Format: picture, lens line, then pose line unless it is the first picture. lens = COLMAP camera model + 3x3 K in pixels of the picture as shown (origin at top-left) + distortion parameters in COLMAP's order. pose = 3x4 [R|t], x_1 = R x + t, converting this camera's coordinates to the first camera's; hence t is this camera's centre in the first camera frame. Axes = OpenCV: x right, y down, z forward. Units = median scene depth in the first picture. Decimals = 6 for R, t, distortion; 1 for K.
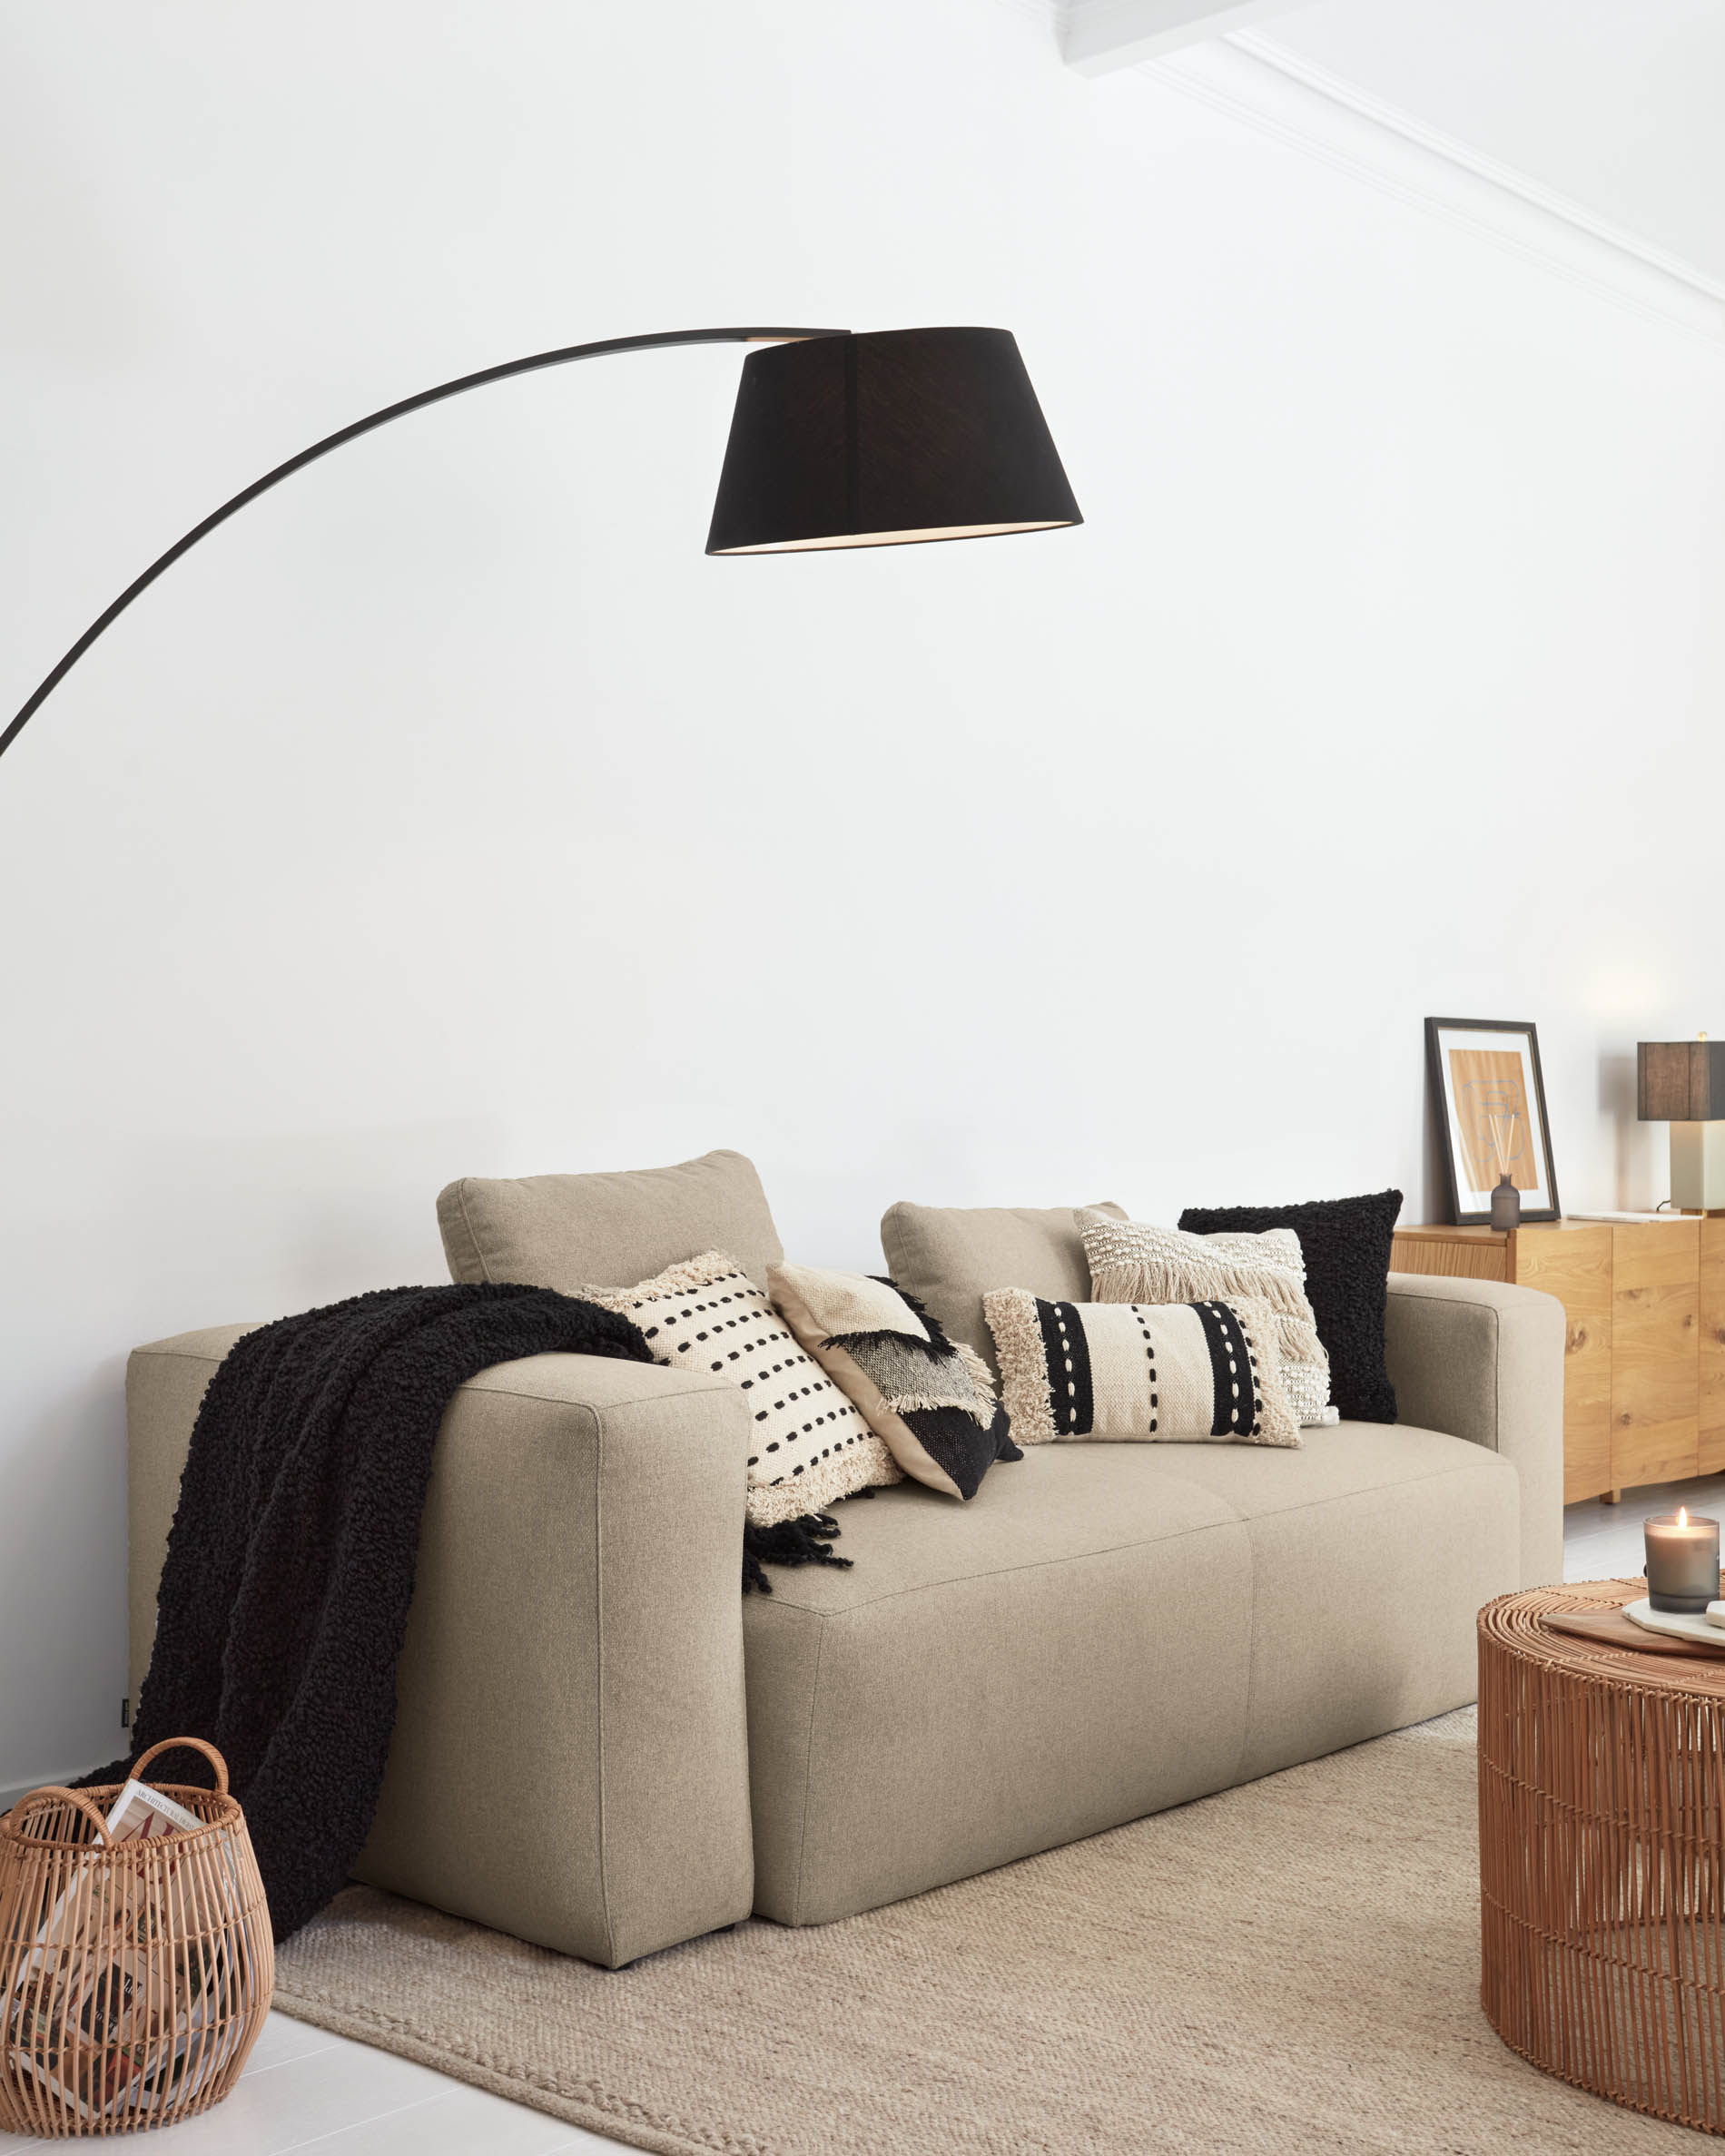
lens RADIAL K [[2534.9, 0, 862.7], [0, 2534.9, 1087.0], [0, 0, 1]] dist [0.041810, 0.000000]
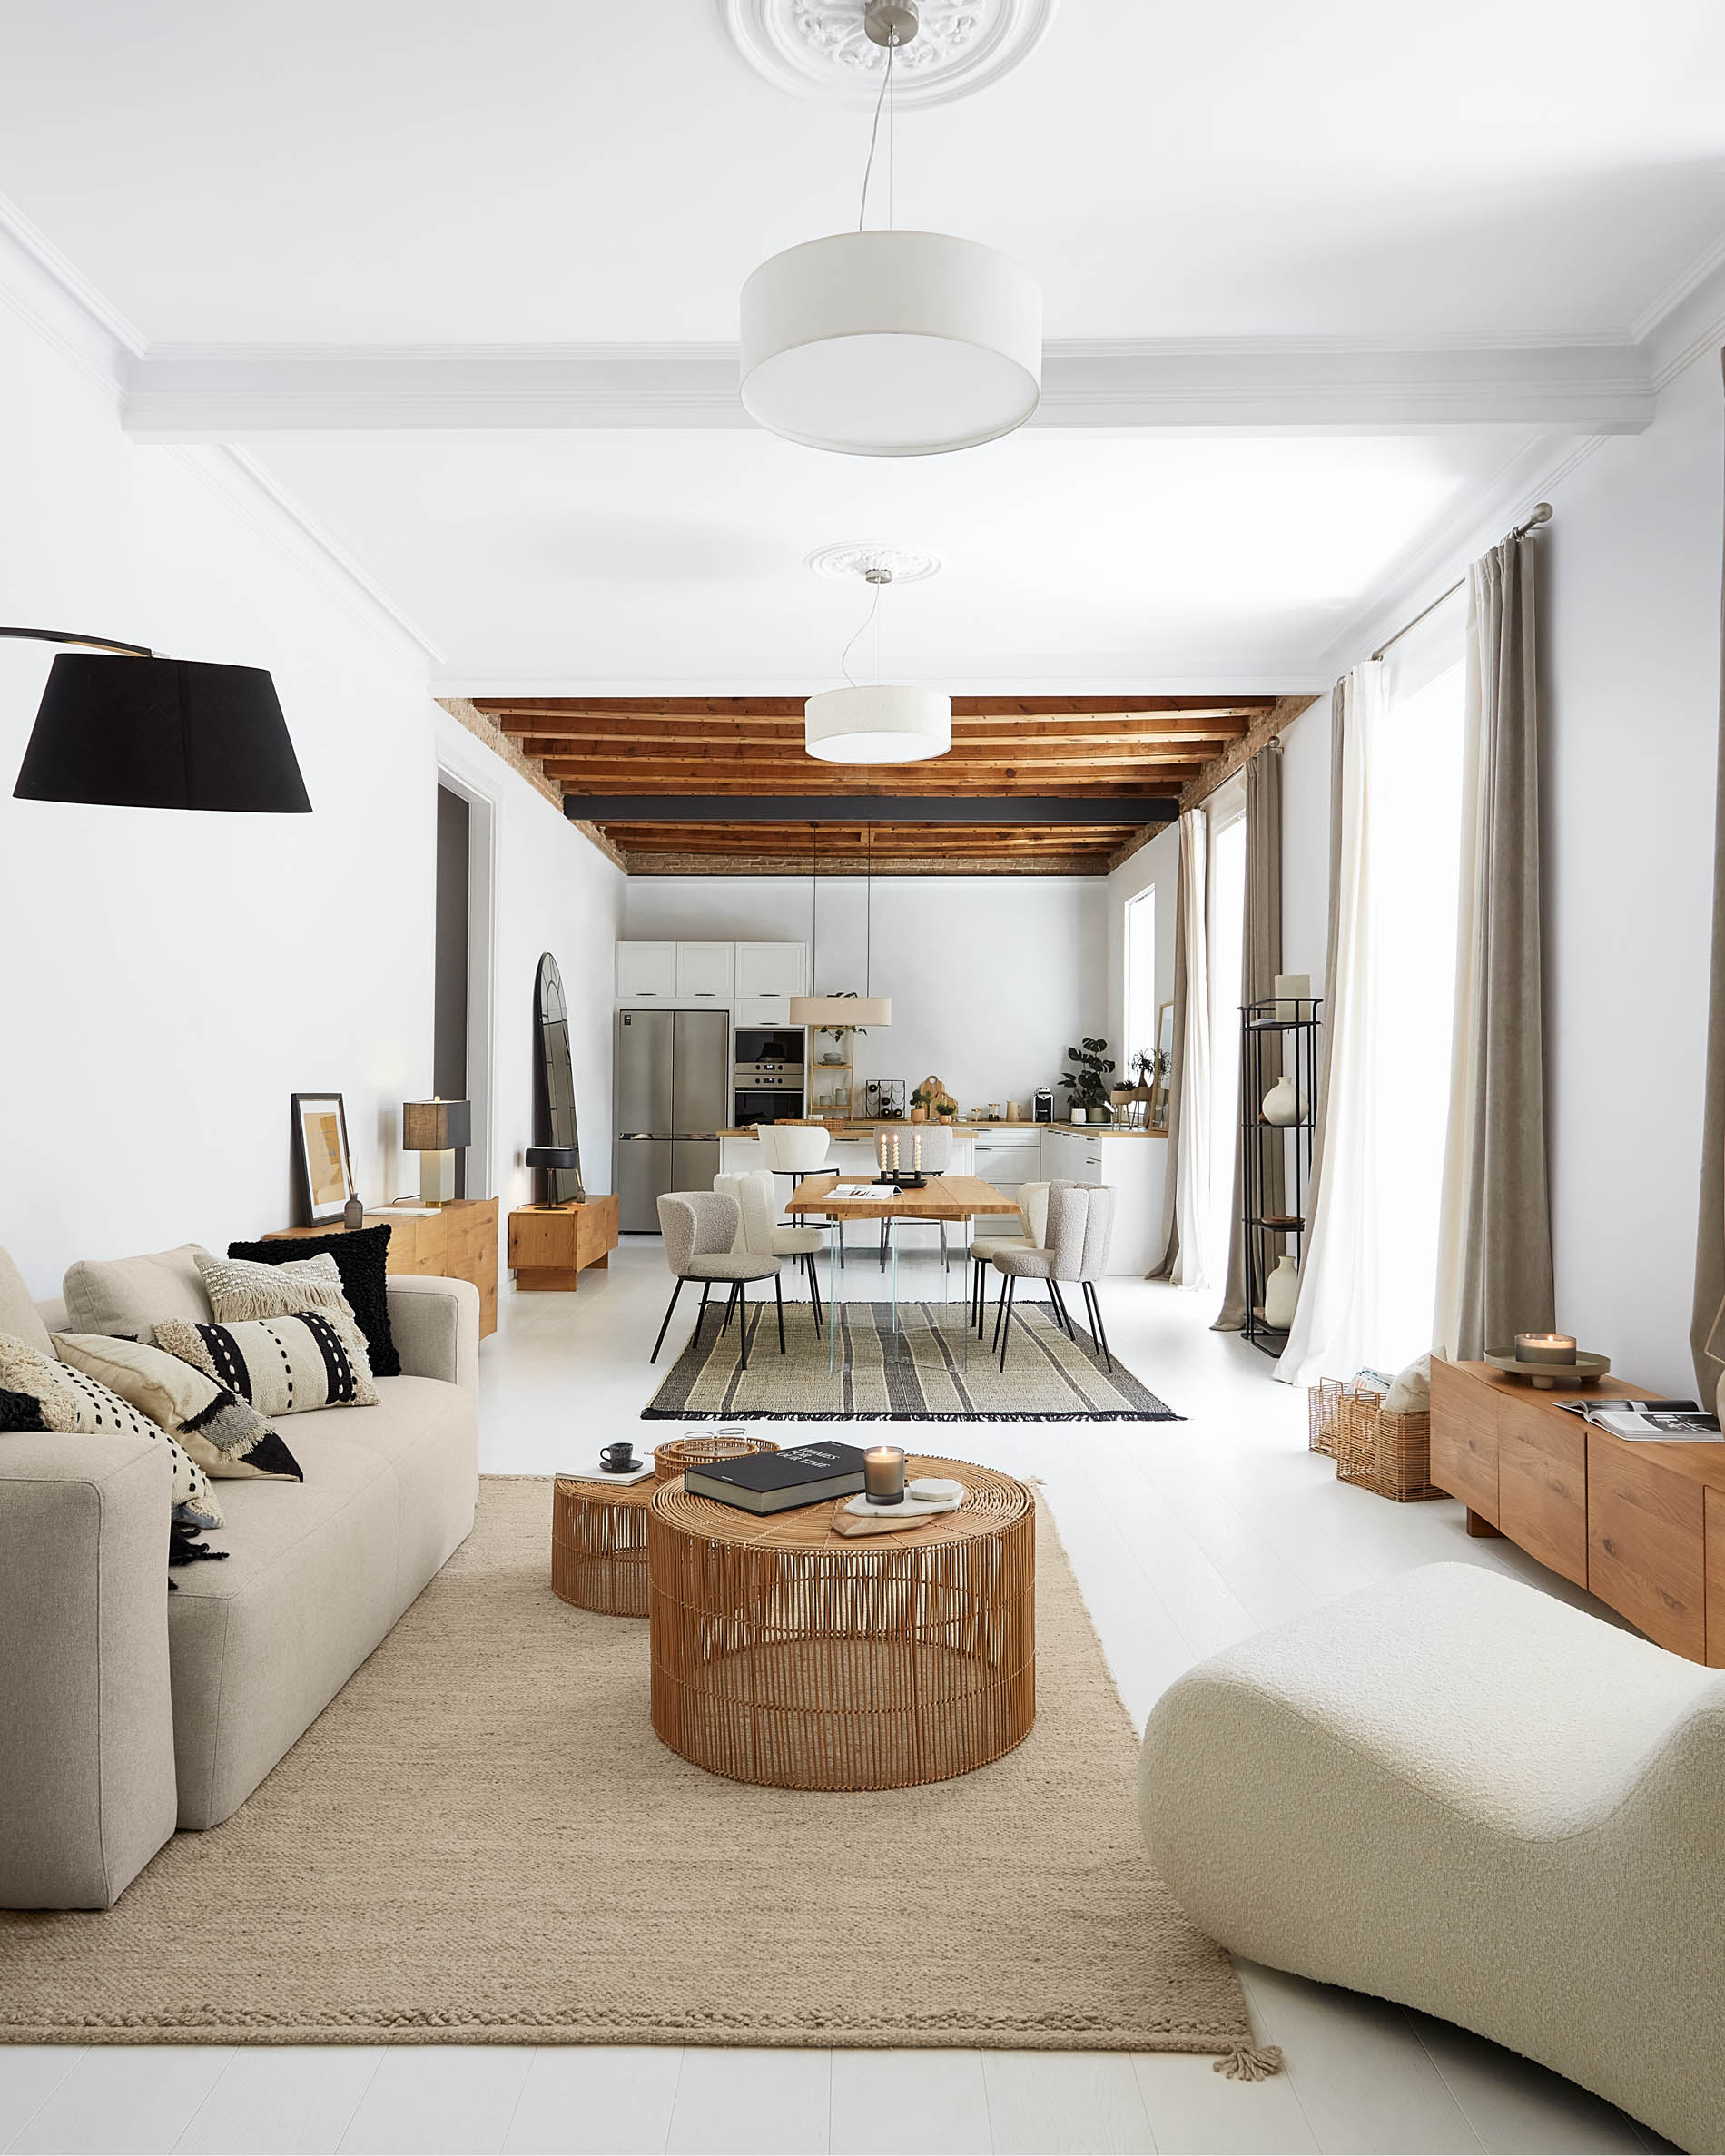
lens RADIAL K [[1519.8, 0, 862.4], [0, 1519.8, 1070.2], [0, 0, 1]] dist [0.003884, -0.005446]
pose [[0.756676, 0.009474, 0.653722, -0.215021], [-0.001353, 0.999916, -0.012924, -0.050847], [-0.653789, 0.008895, 0.756625, 0.101677]]
